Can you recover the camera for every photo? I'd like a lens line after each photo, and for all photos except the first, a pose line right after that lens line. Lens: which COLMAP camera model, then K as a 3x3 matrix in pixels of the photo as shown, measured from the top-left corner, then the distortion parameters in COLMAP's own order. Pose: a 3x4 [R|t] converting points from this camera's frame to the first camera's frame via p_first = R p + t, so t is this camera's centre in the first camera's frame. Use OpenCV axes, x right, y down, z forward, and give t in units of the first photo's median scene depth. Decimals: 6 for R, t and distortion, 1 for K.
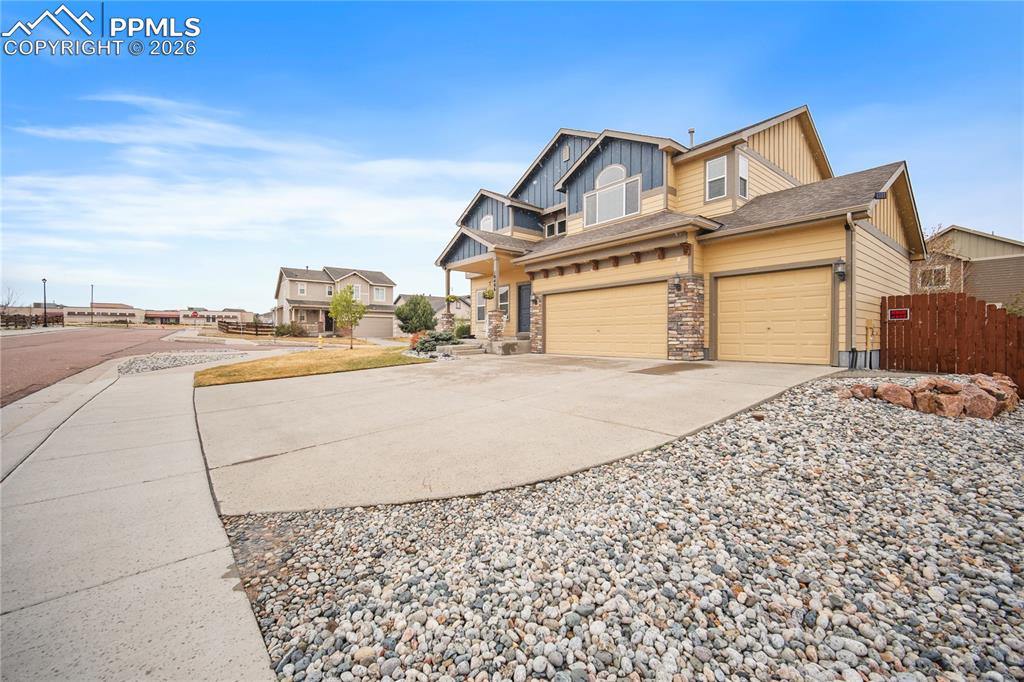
lens RADIAL K [[405.5, 0, 512.7], [0, 405.5, 336.7], [0, 0, 1]] dist [0.001502, 0.000093]
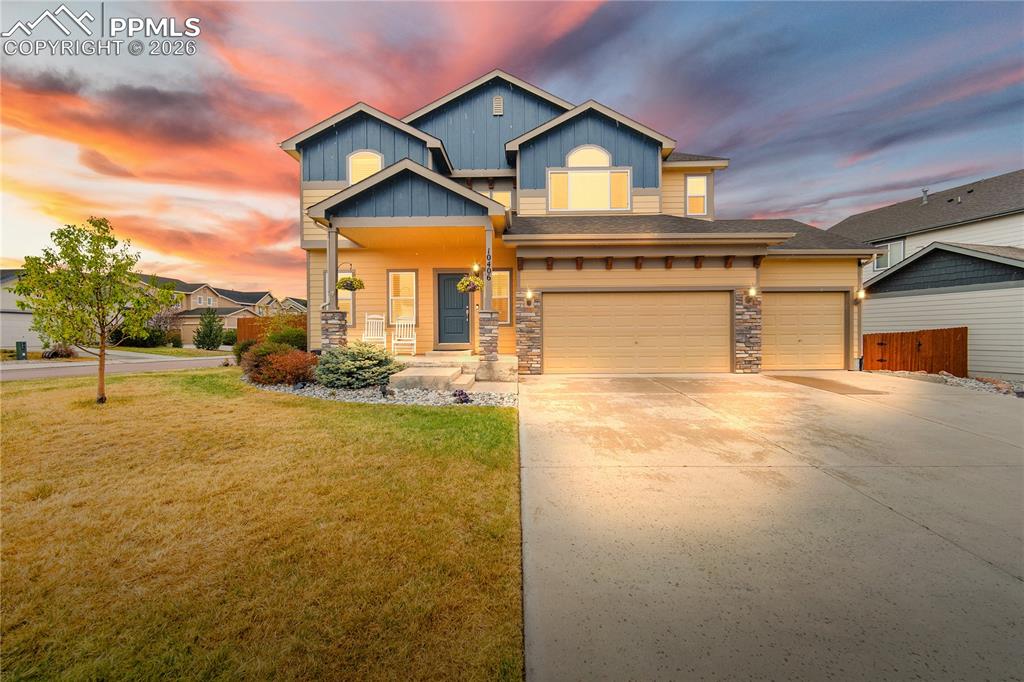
lens RADIAL K [[405.5, 0, 512.7], [0, 405.5, 336.7], [0, 0, 1]] dist [0.001502, 0.000093]
pose [[0.637576, -0.009434, 0.770330, -0.660649], [0.008569, 0.999950, 0.005154, -0.037799], [-0.770340, 0.003315, 0.637625, 0.754055]]
